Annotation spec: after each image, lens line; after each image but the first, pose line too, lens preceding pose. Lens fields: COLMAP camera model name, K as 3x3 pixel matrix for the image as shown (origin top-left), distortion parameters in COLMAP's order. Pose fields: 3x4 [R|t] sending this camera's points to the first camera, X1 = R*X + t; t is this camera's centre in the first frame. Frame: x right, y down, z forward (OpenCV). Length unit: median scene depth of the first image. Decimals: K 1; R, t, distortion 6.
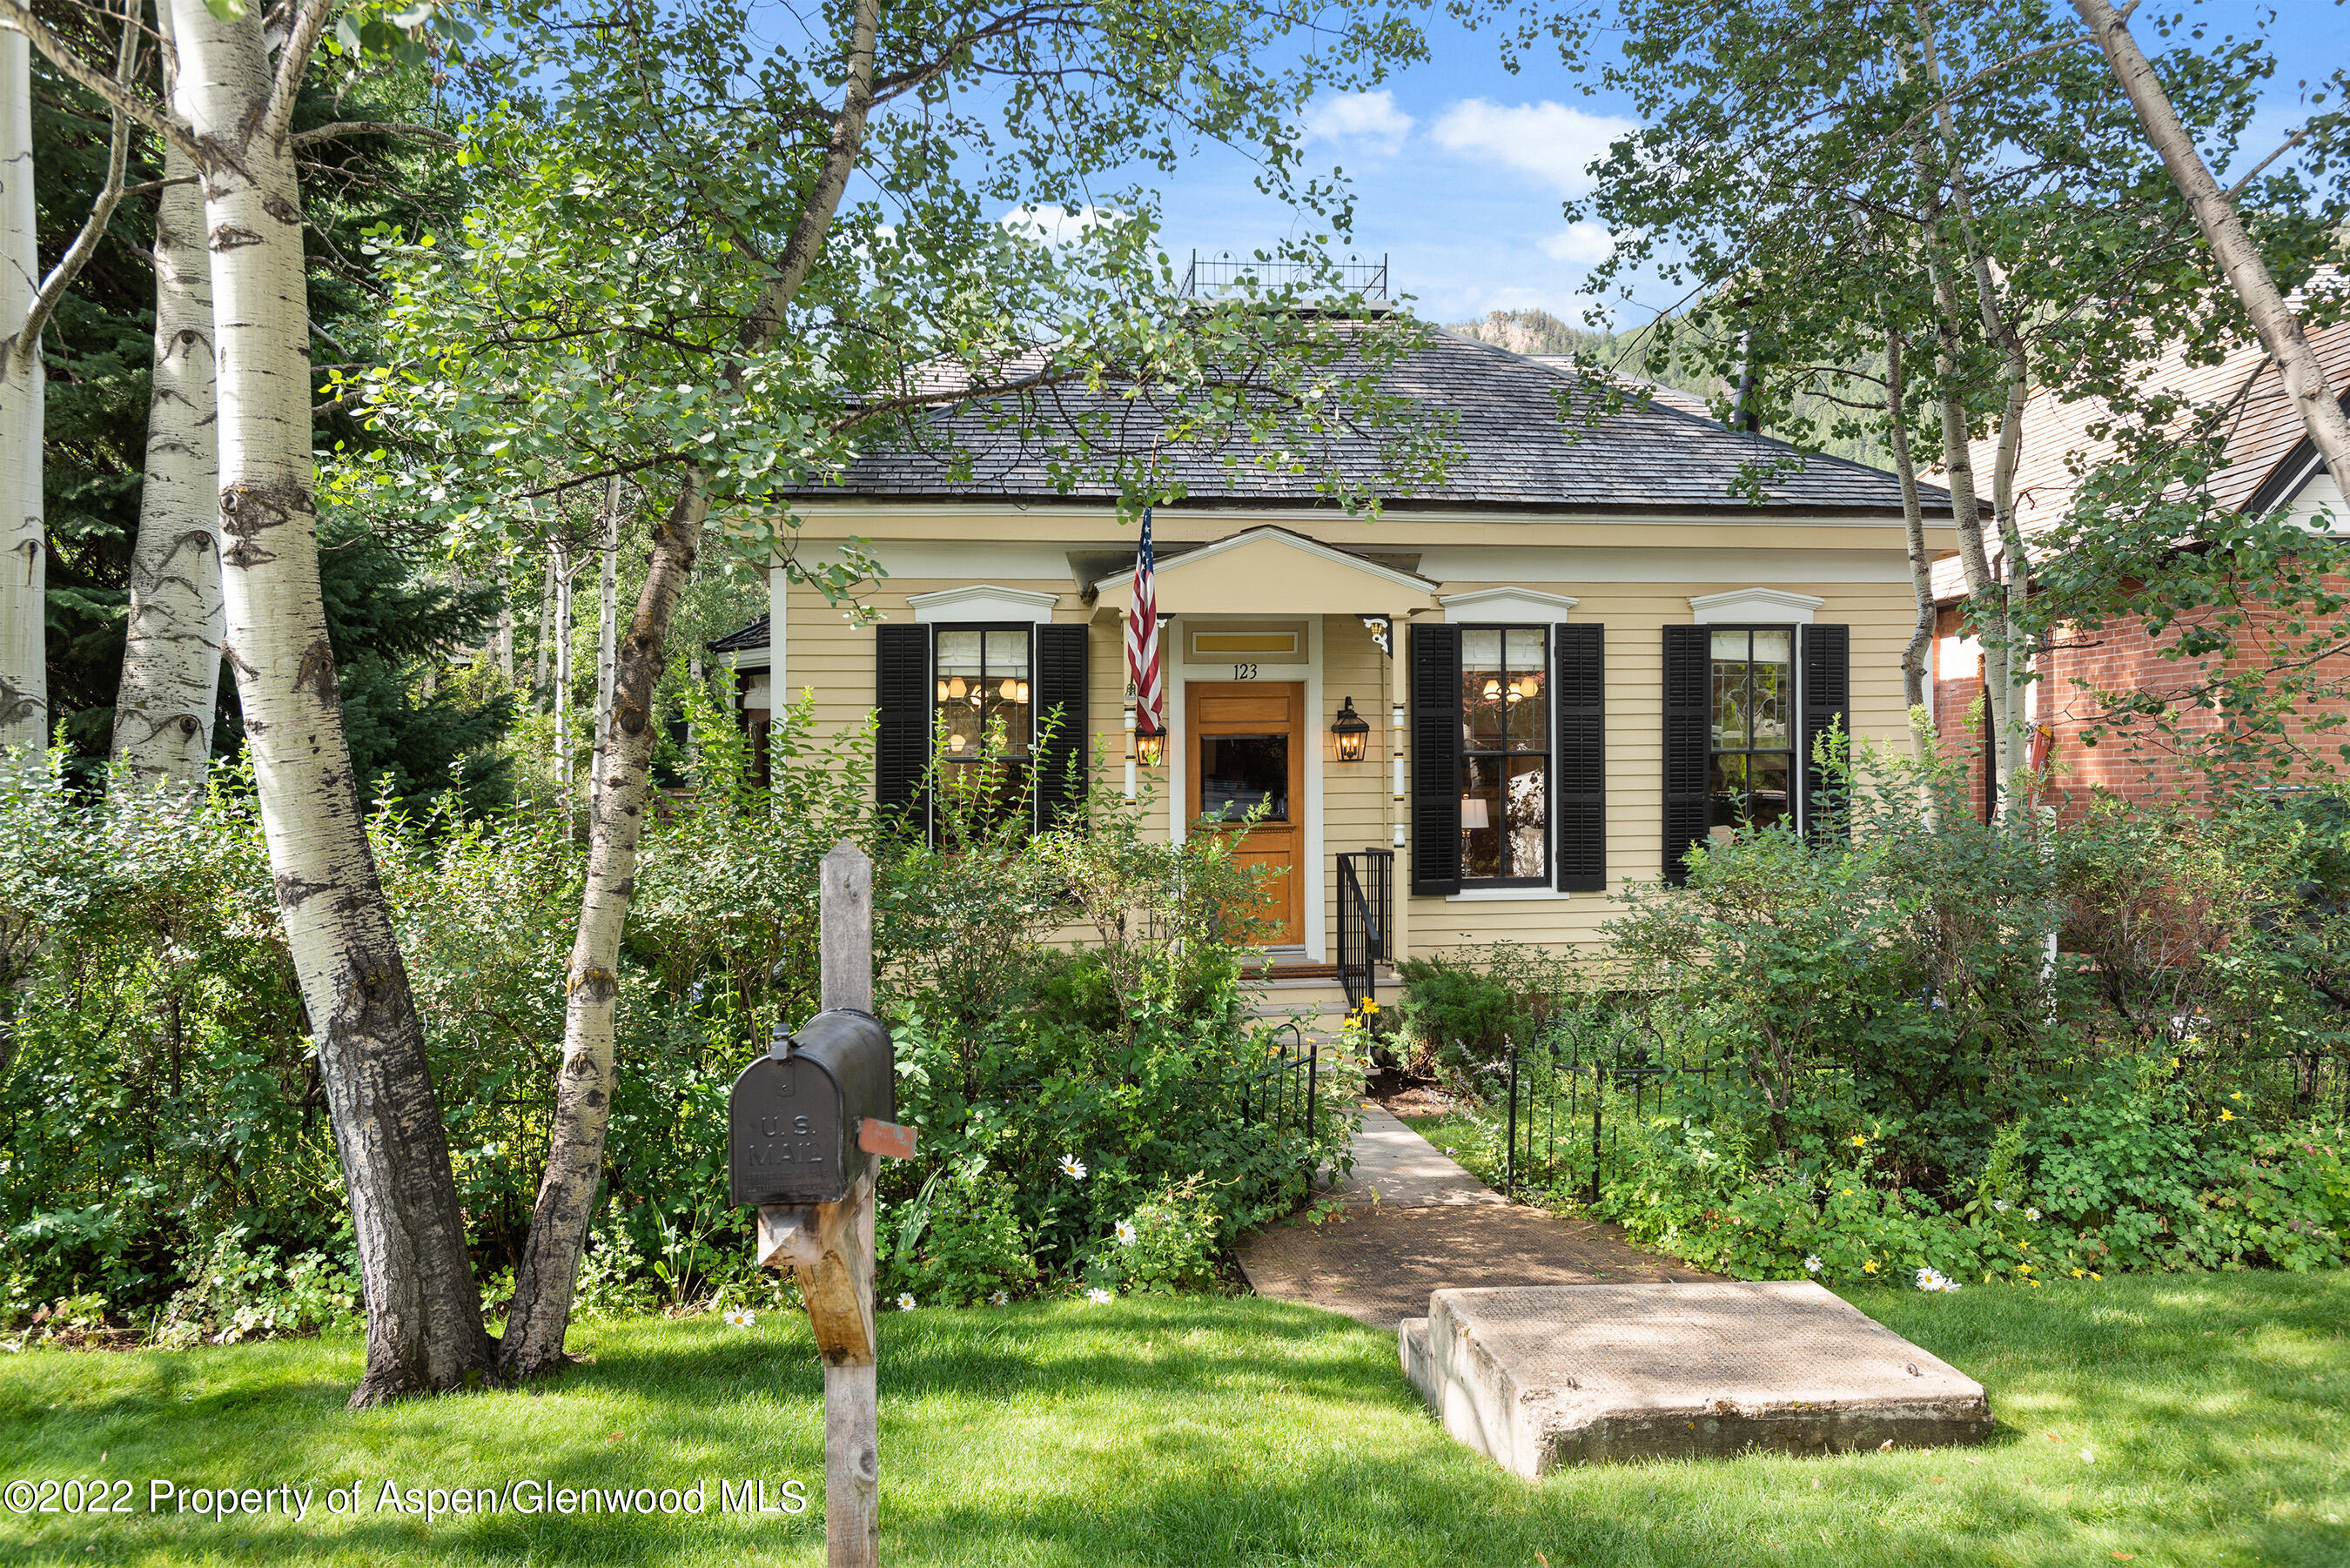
lens RADIAL K [[1698.7, 0, 1121.8], [0, 1698.7, 868.2], [0, 0, 1]] dist [0.023795, 0.000117]
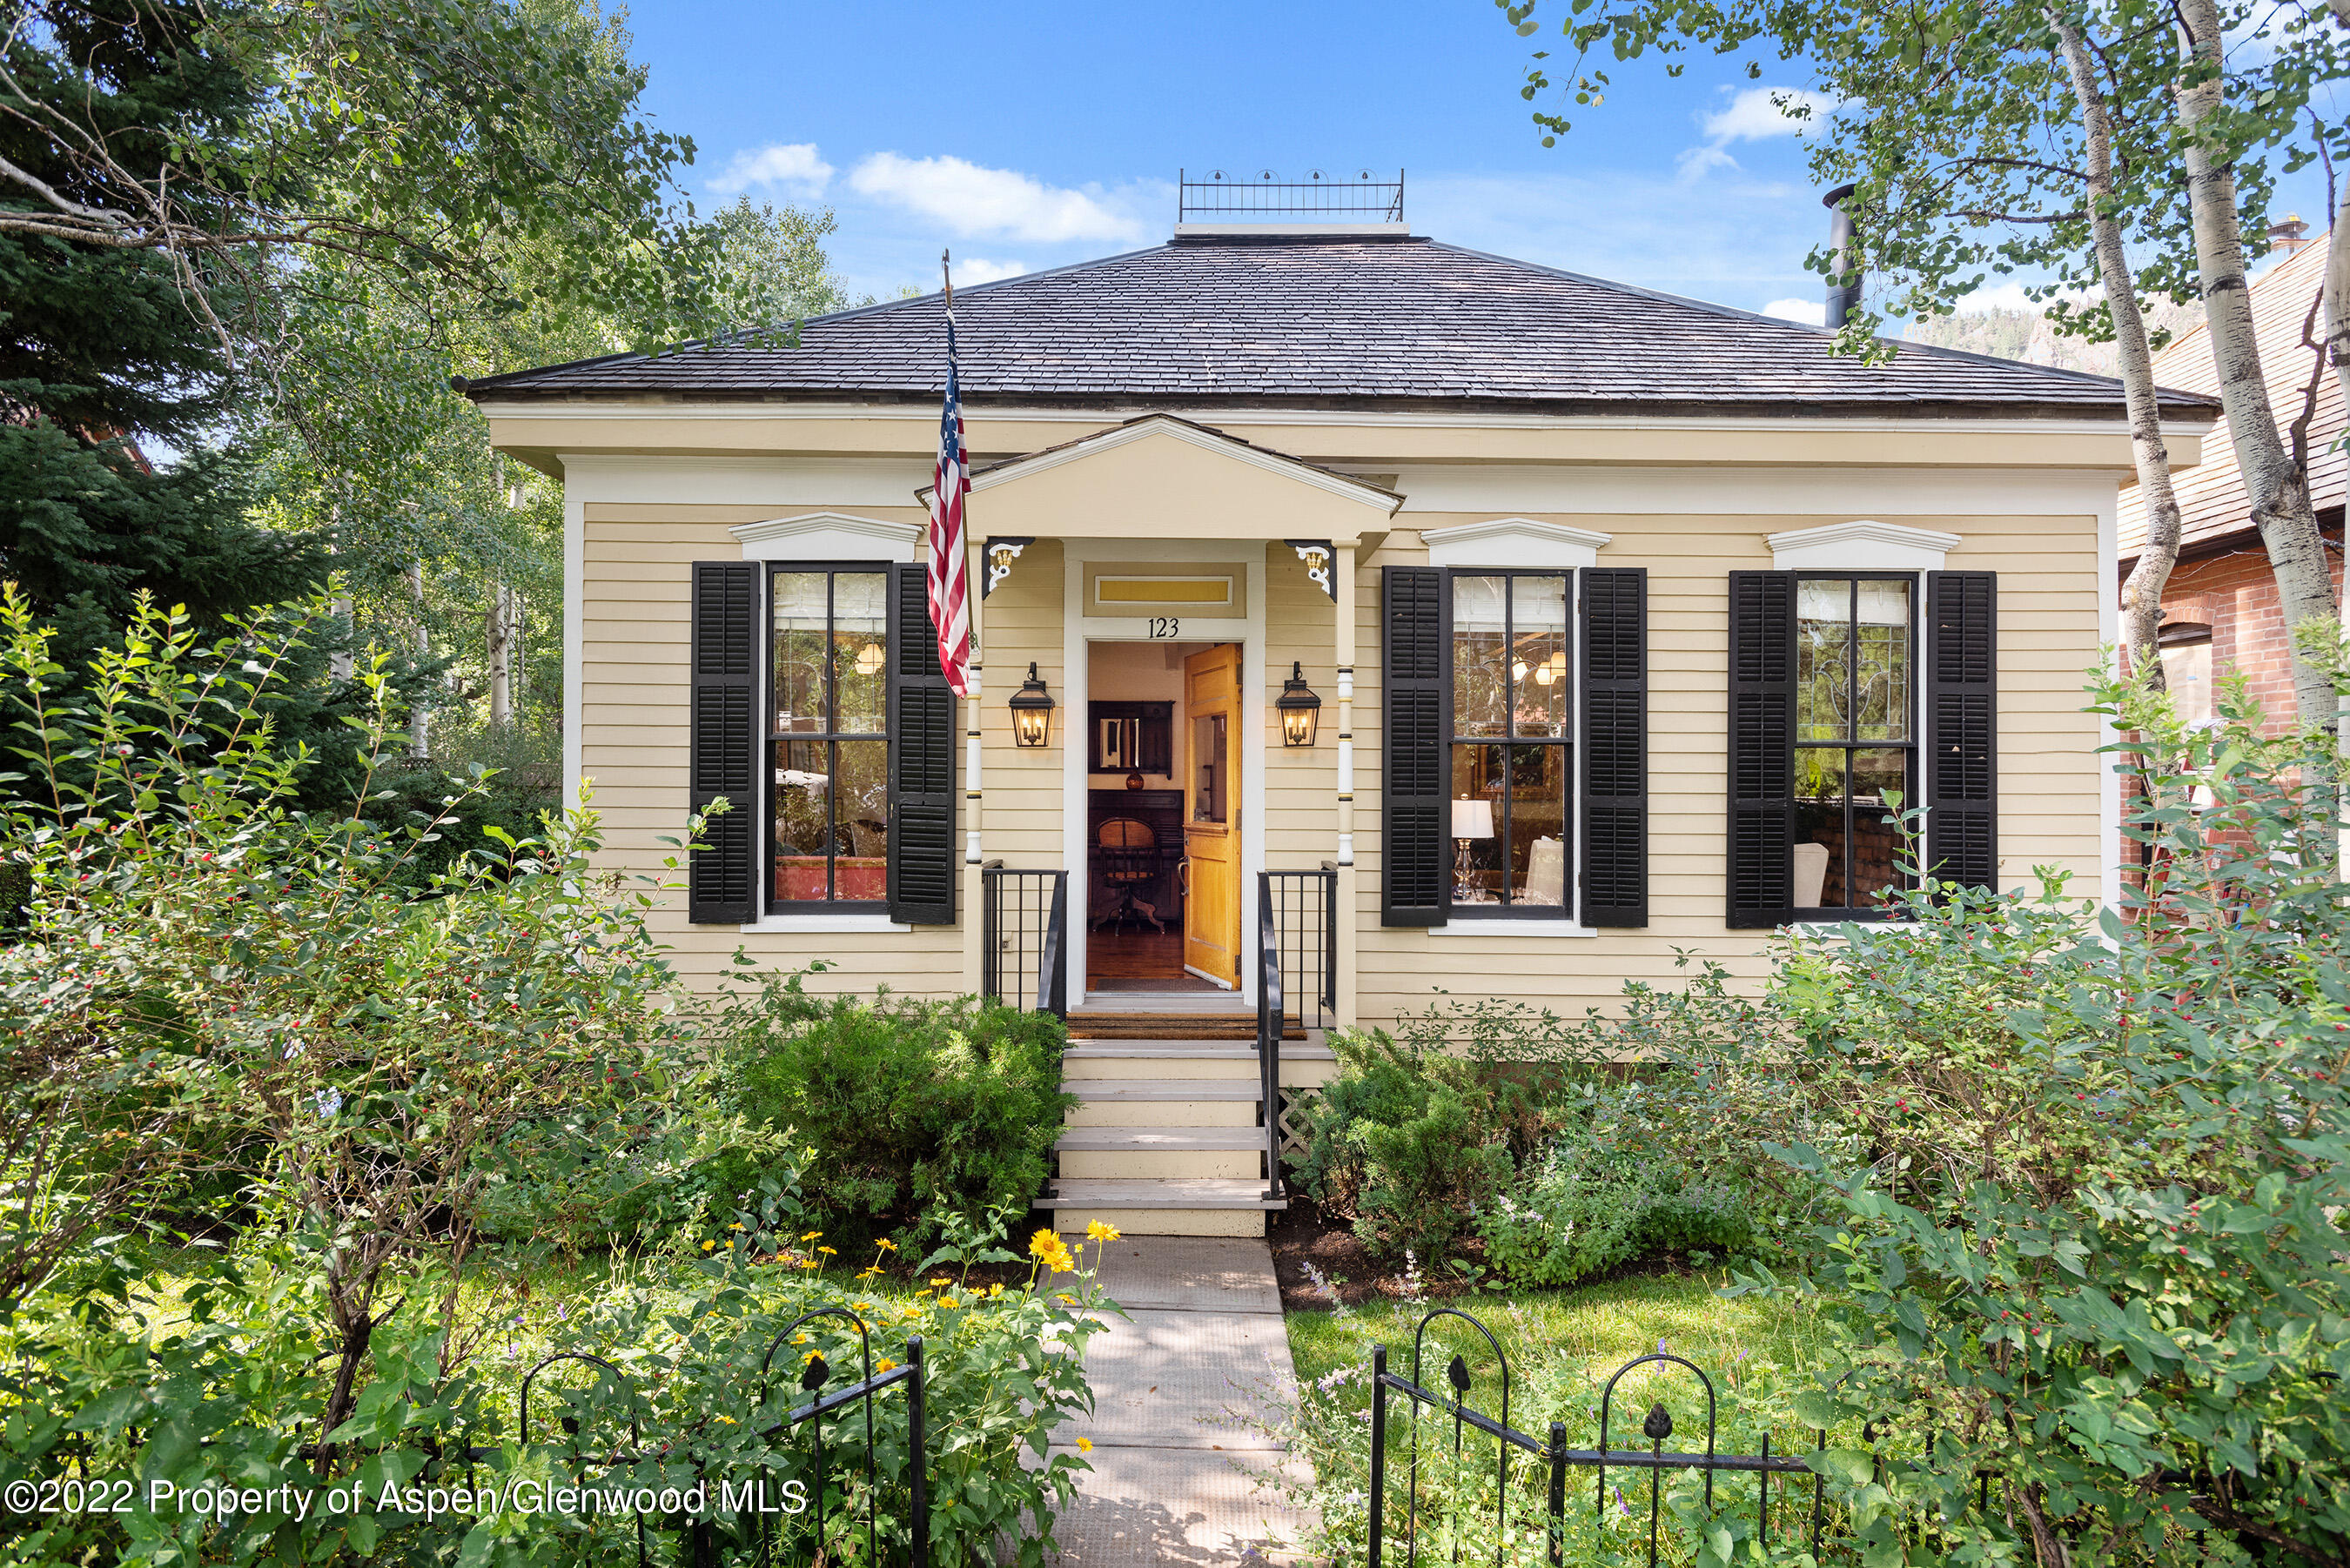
lens RADIAL K [[1307.6, 0, 1171.9], [0, 1307.6, 784.4], [0, 0, 1]] dist [0.026043, 0.000085]
pose [[0.994868, 0.020394, -0.099108, 0.135494], [-0.025095, 0.998607, -0.046416, -0.017637], [0.098024, 0.048665, 0.993994, 0.414314]]
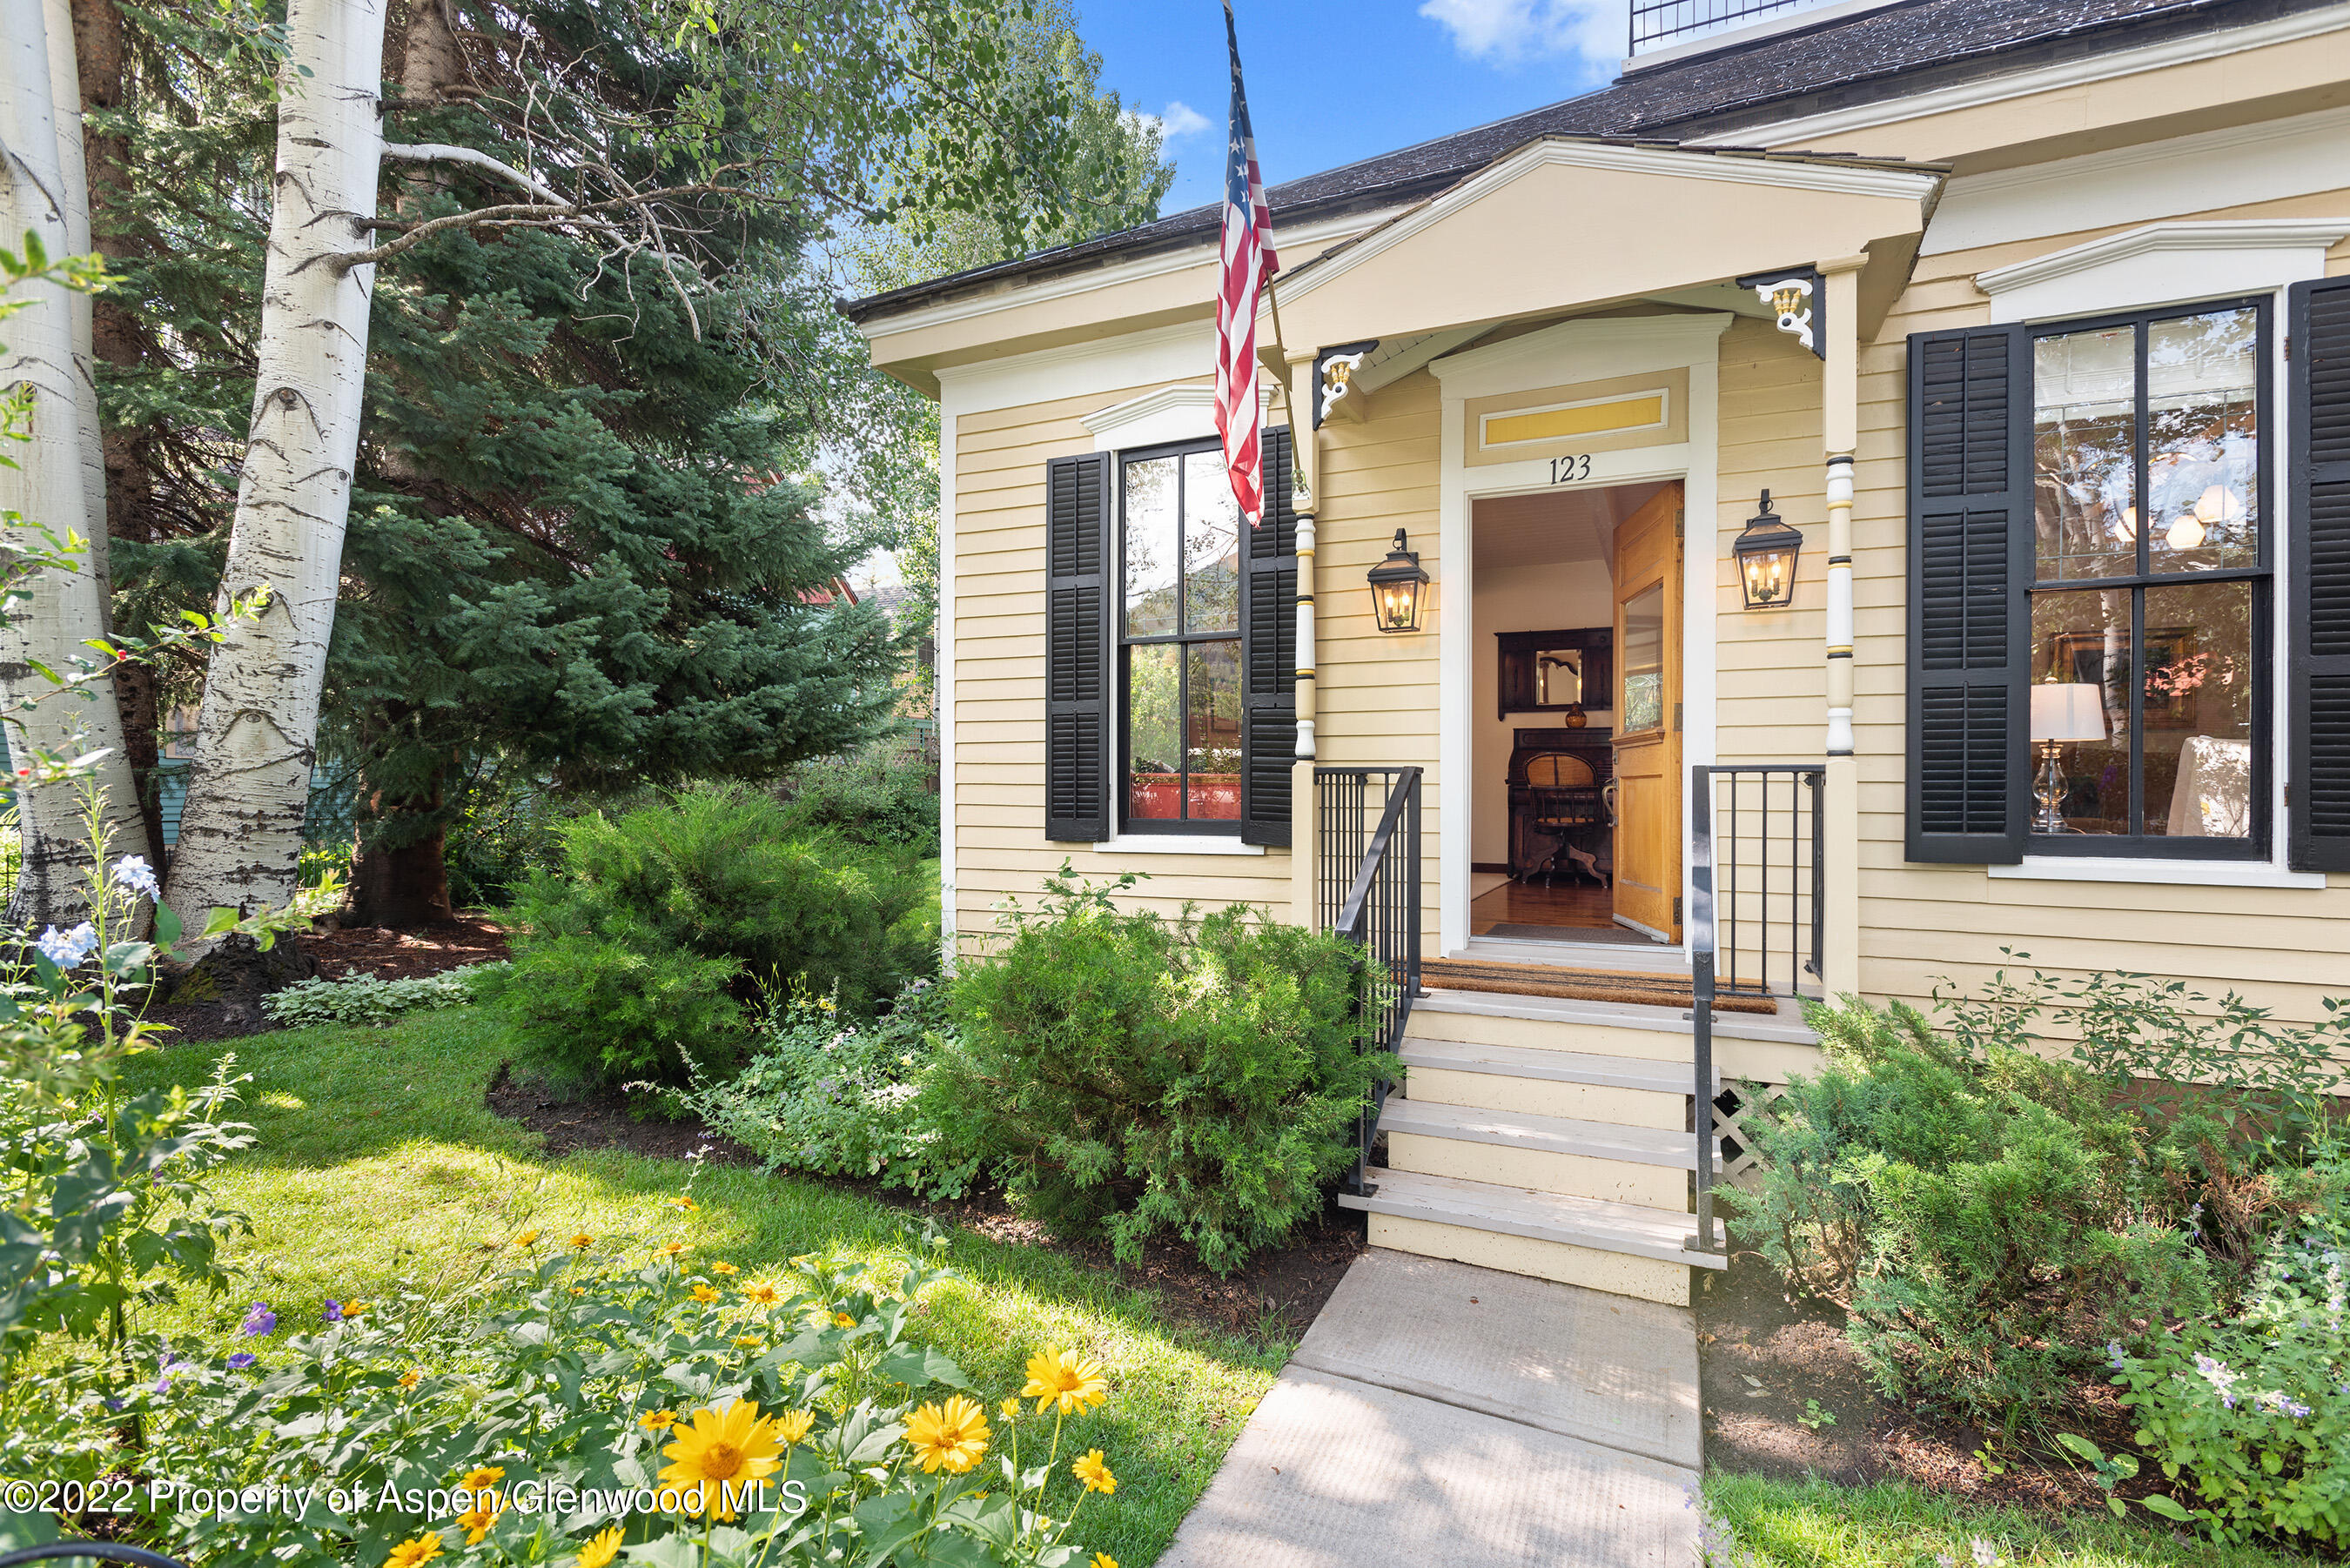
lens RADIAL K [[1122.2, 0, 1169.8], [0, 1122.2, 786.4], [0, 0, 1]] dist [0.016219, -0.005598]
pose [[0.867633, 0.020098, -0.496799, 0.147728], [-0.041913, 0.998583, -0.032800, 0.013551], [0.495436, 0.049280, 0.867246, 0.592492]]
